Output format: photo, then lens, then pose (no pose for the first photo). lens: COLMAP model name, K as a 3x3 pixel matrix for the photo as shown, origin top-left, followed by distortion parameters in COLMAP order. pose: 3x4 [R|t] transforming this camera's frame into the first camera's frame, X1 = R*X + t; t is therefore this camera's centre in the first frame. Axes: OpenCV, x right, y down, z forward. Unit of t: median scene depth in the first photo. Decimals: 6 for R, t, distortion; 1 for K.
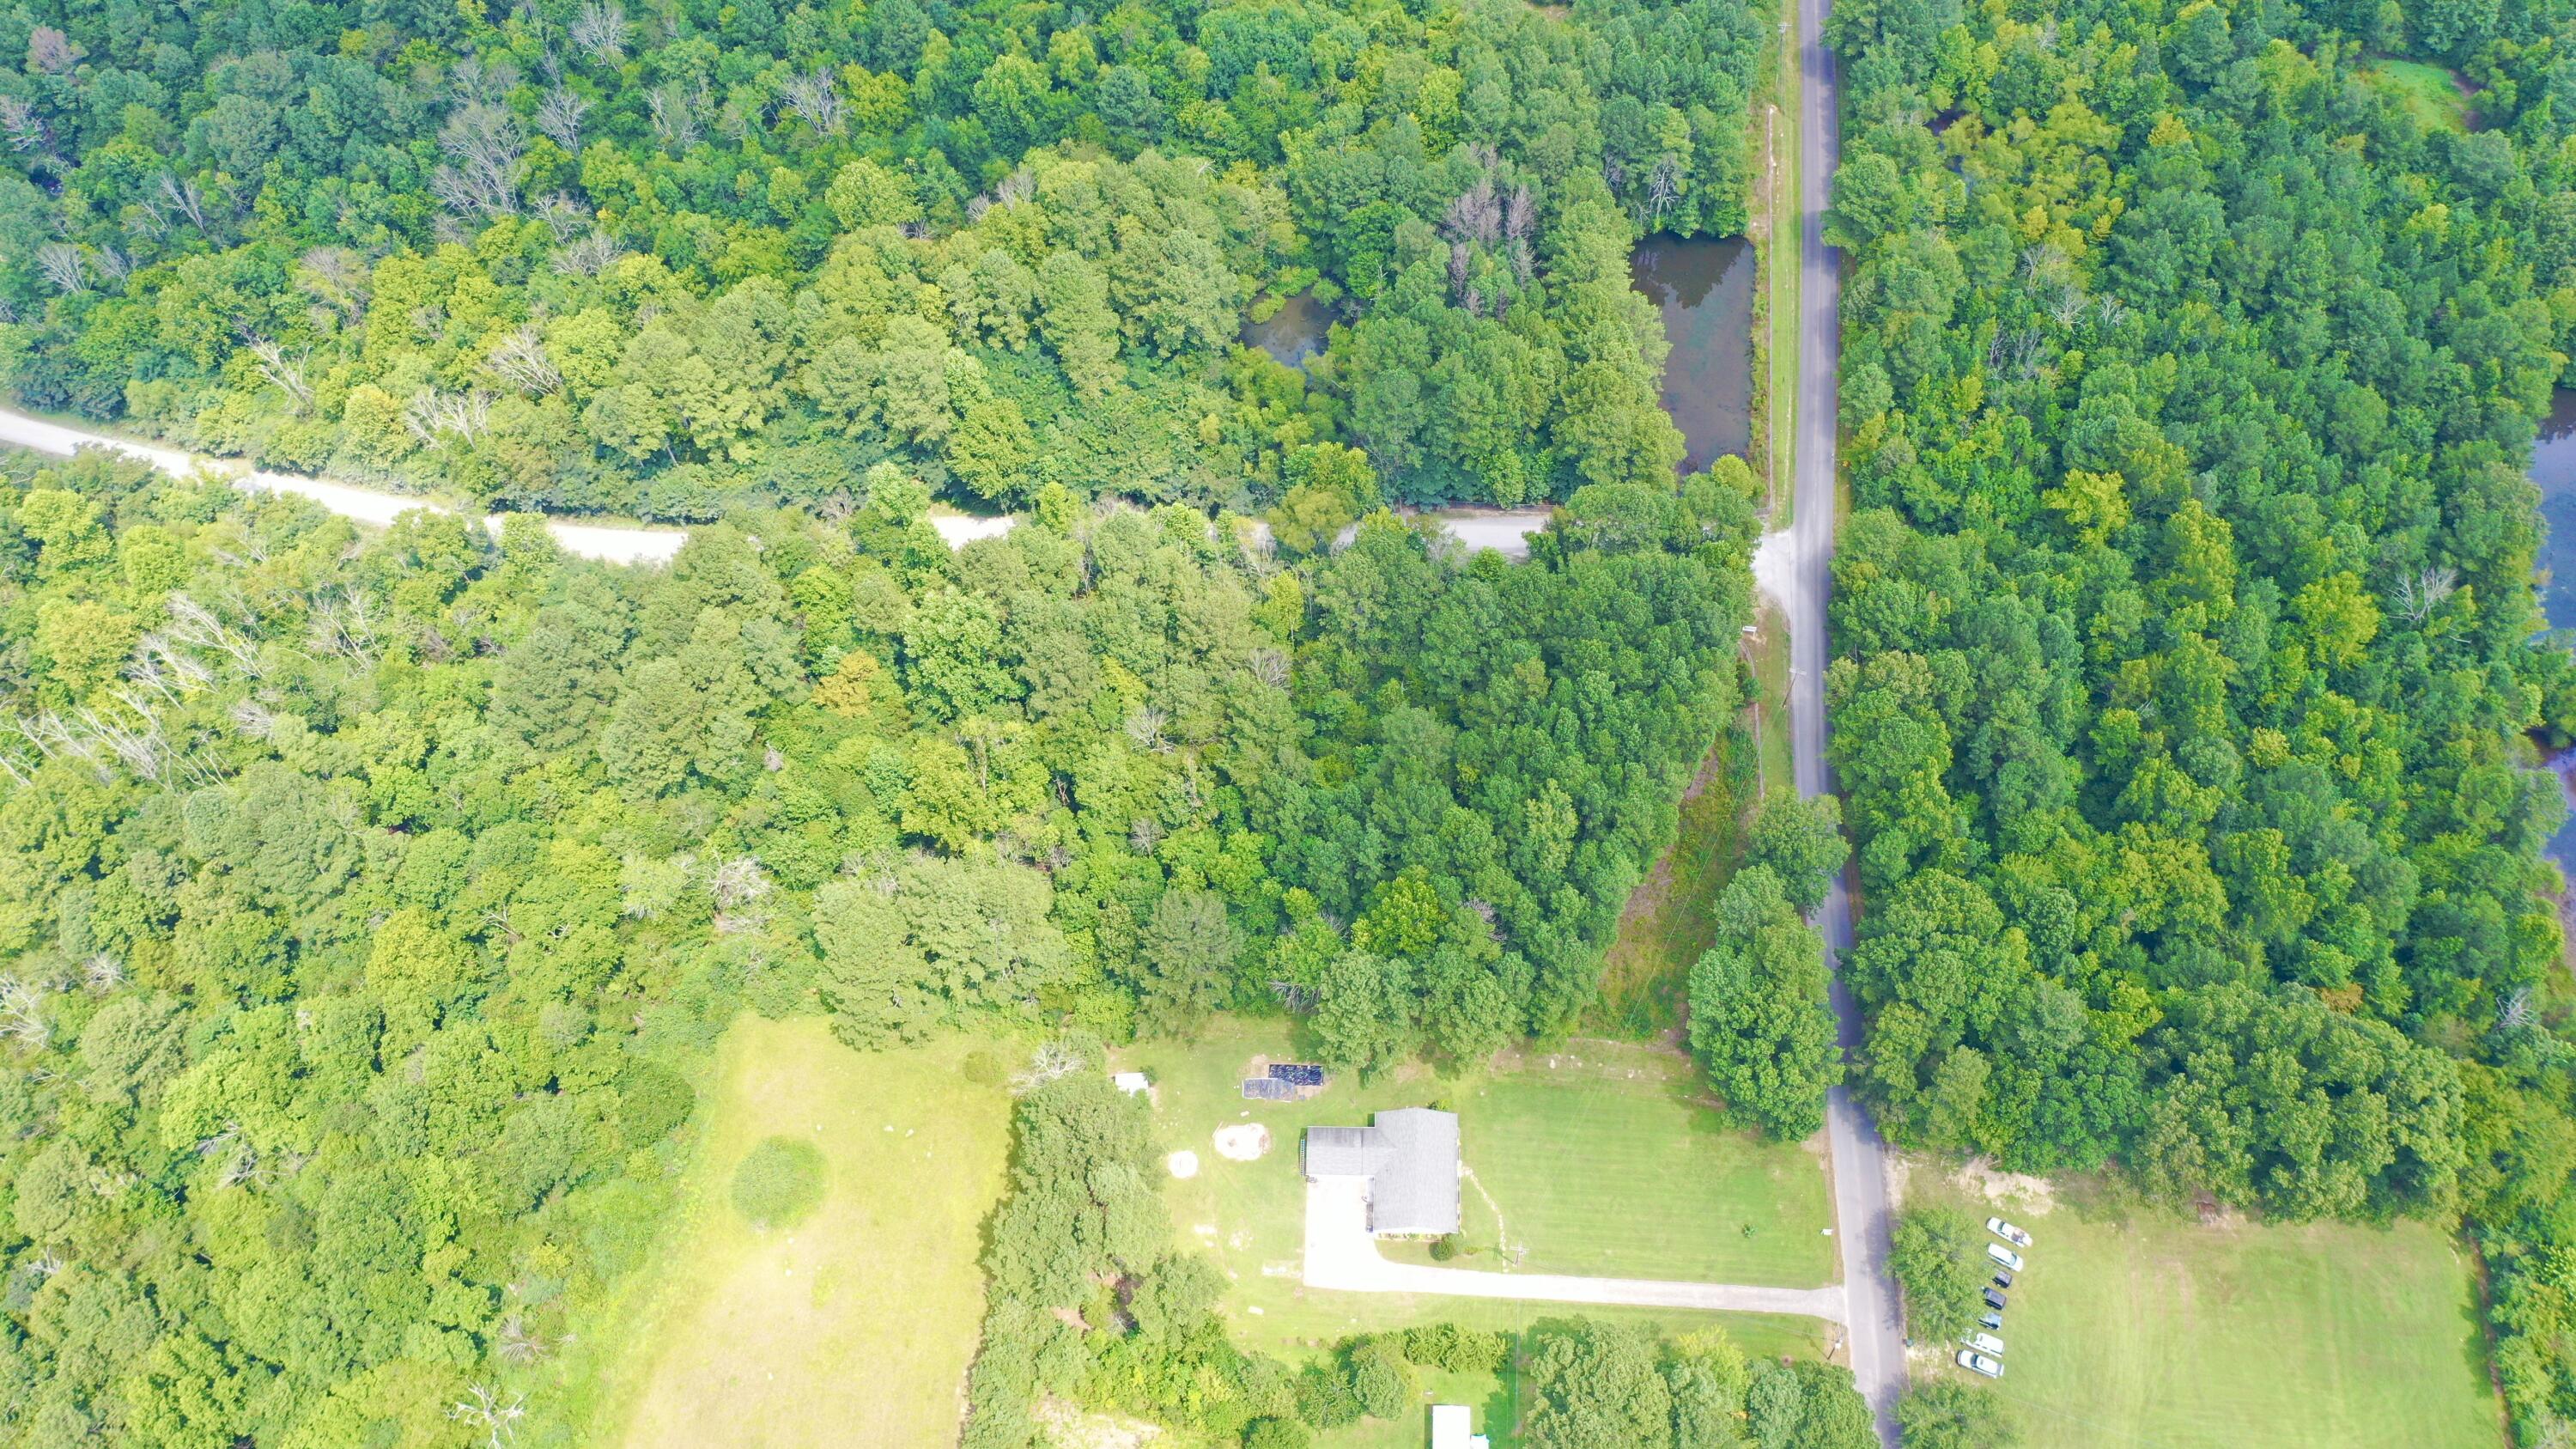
lens RADIAL K [[2044.2, 0, 1280.1], [0, 2044.2, 721.2], [0, 0, 1]] dist [0.004633, 0.009905]
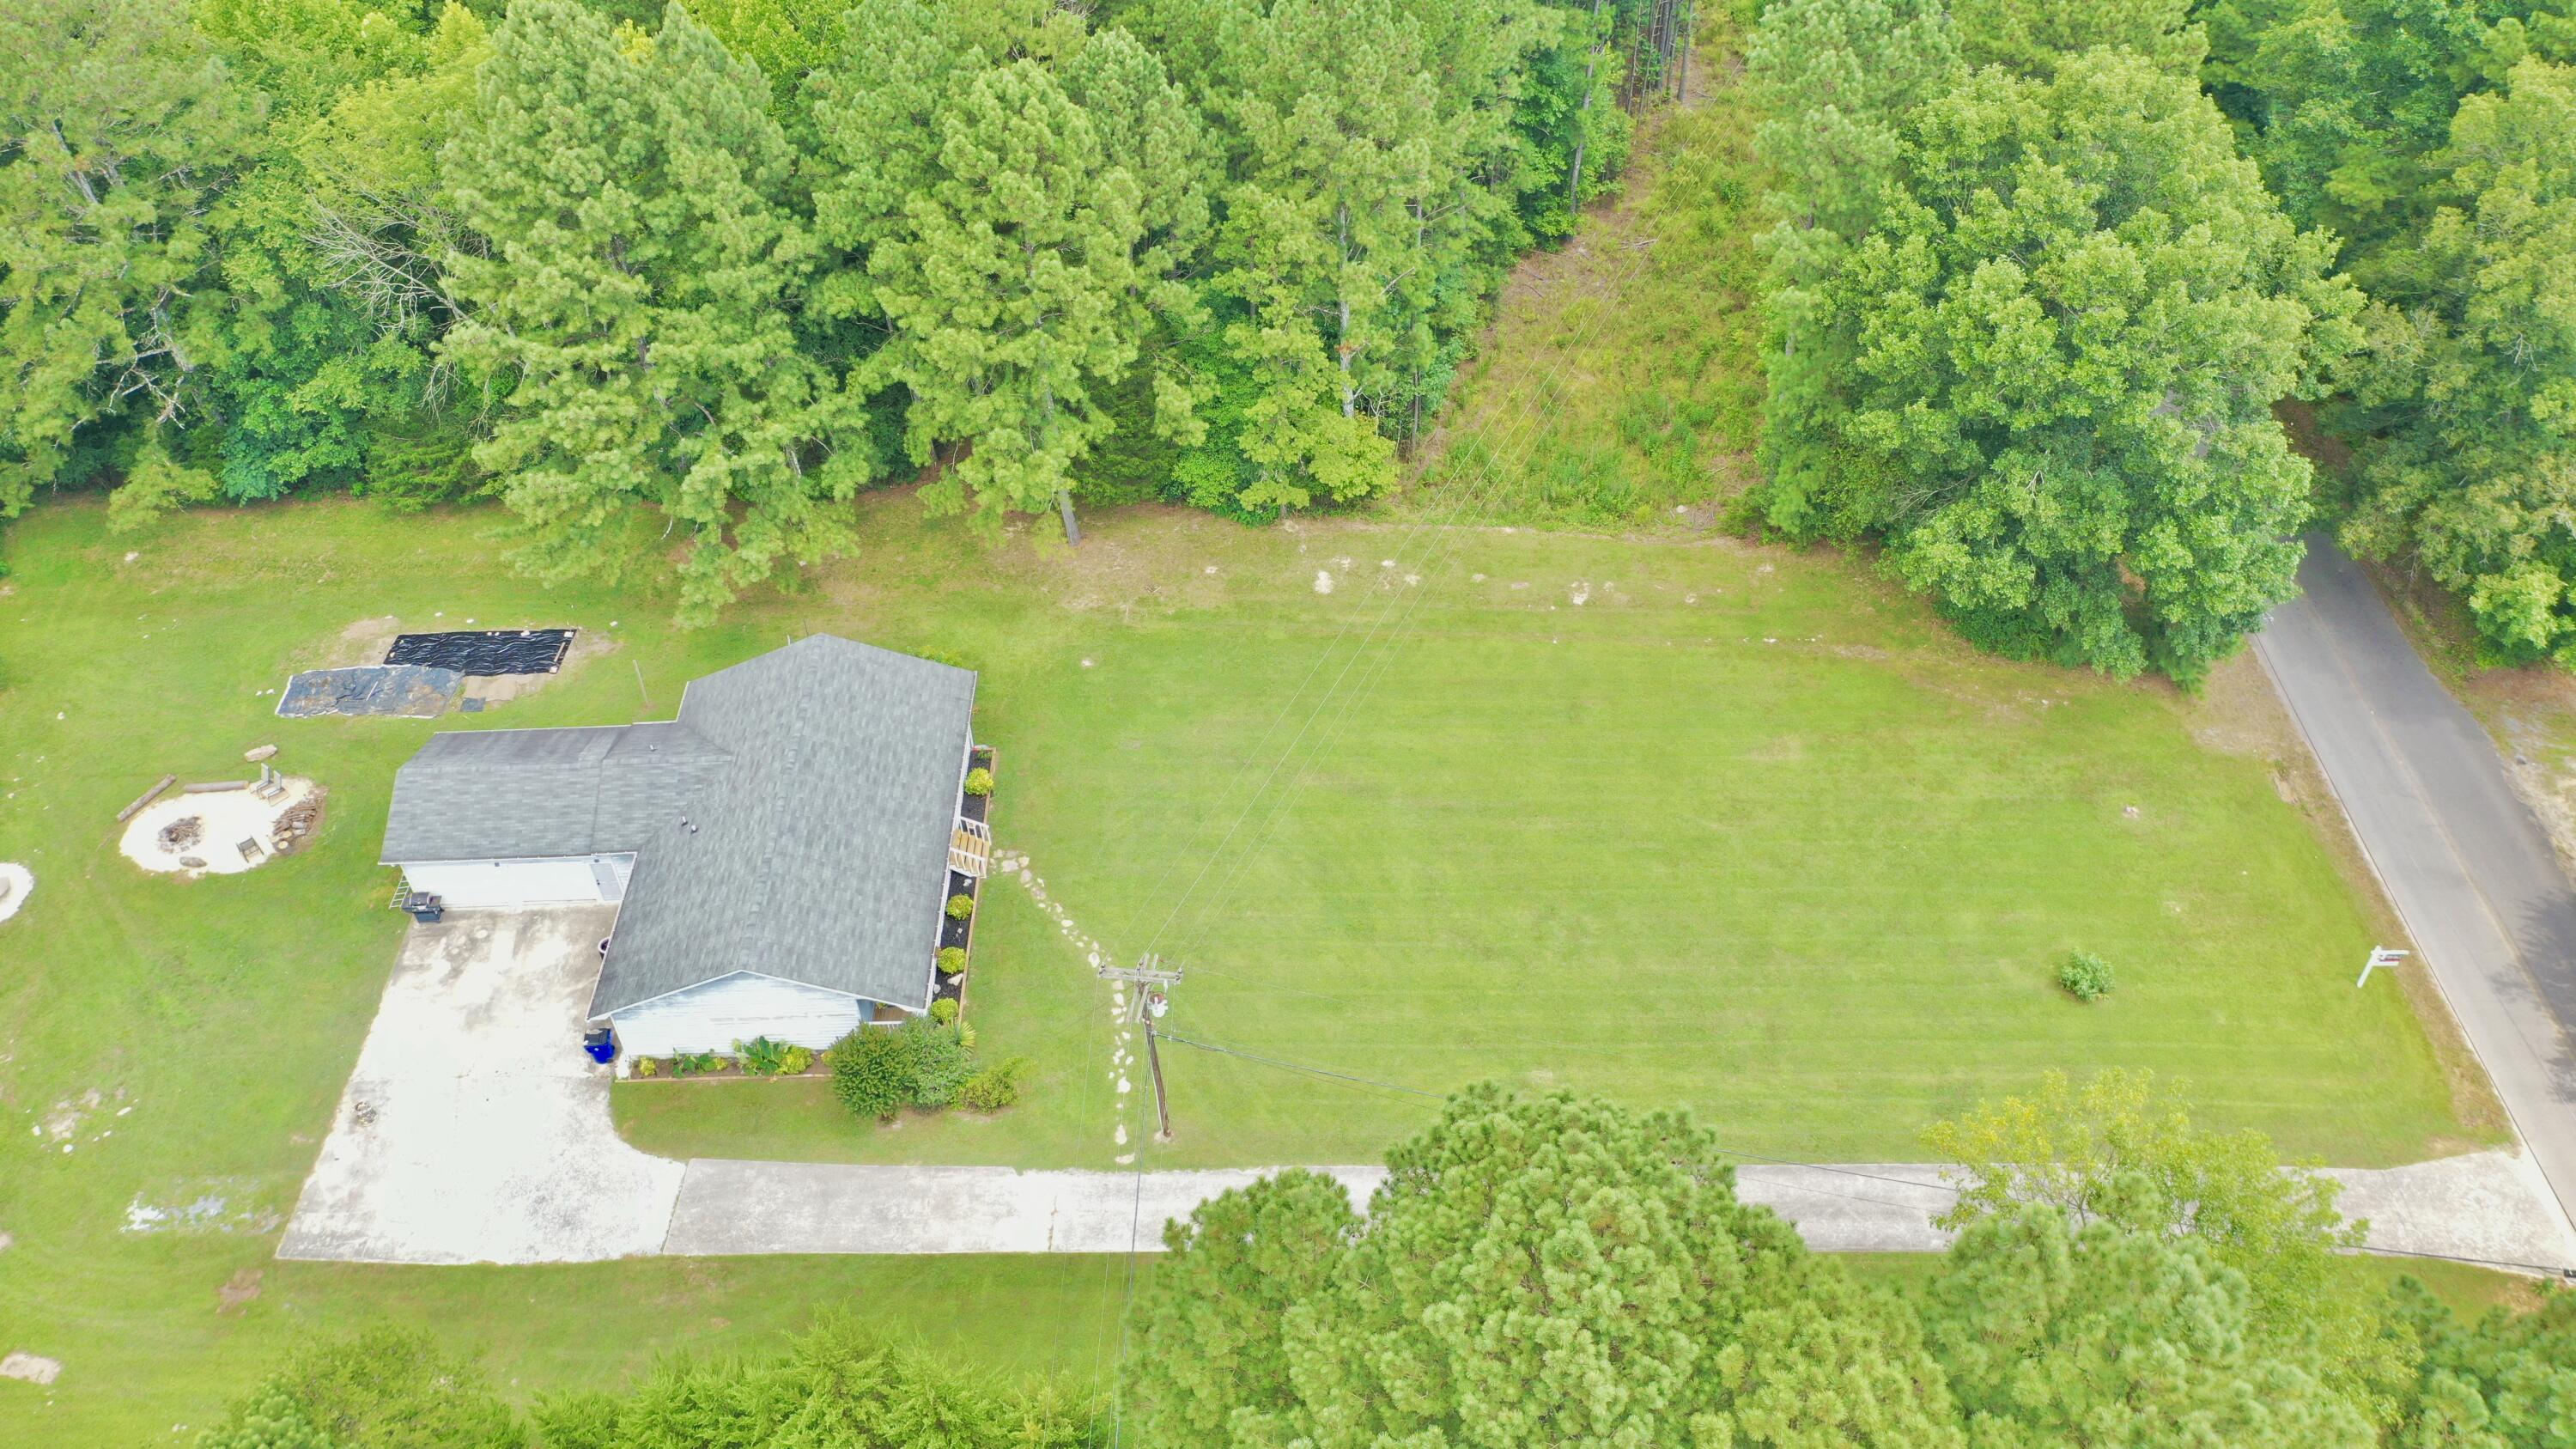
lens RADIAL K [[2044.2, 0, 1293.3], [0, 2044.2, 718.9], [0, 0, 1]] dist [0.004633, 0.009905]
pose [[0.998768, -0.034603, 0.035565, 0.124701], [0.043237, 0.958556, -0.281606, 0.290339], [-0.024347, 0.282796, 0.958871, 0.758342]]
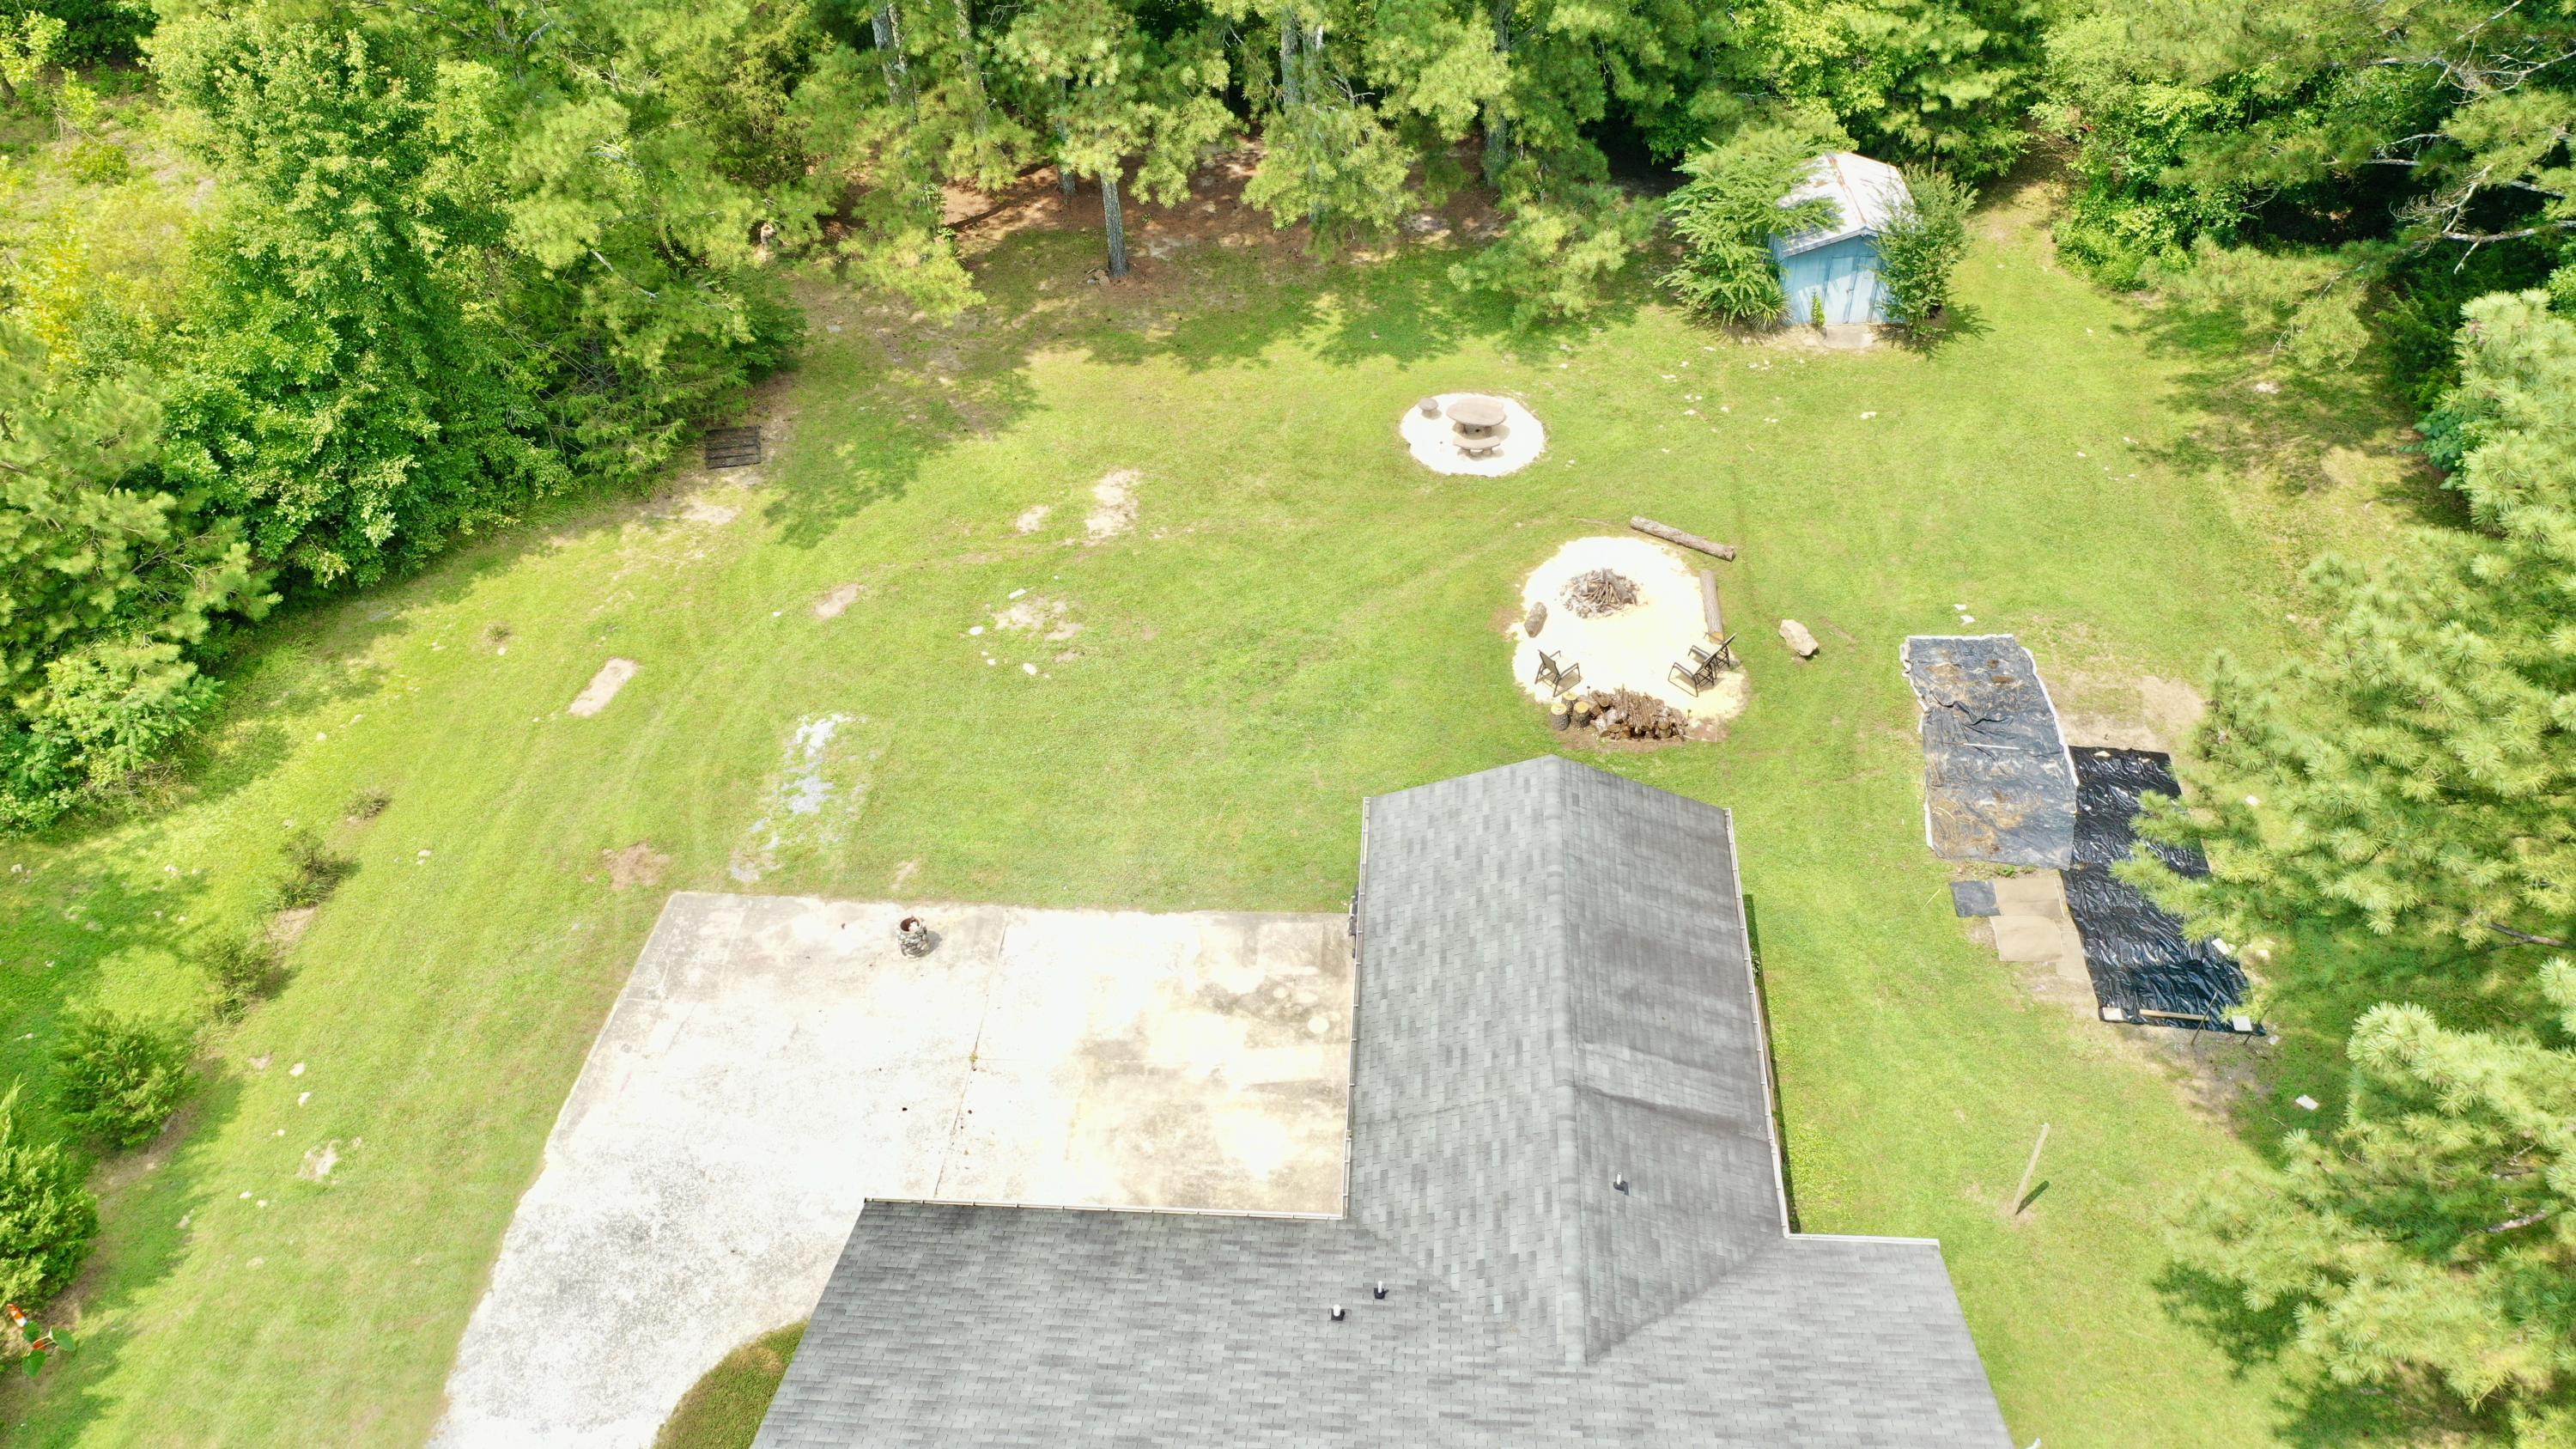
lens RADIAL K [[2044.2, 0, 1293.6], [0, 2044.2, 723.4], [0, 0, 1]] dist [0.004633, 0.009905]
pose [[-0.028979, 0.703334, -0.710268, 0.110855], [-0.845704, 0.361543, 0.392519, 0.173653], [0.532865, 0.612052, 0.584335, 0.936335]]
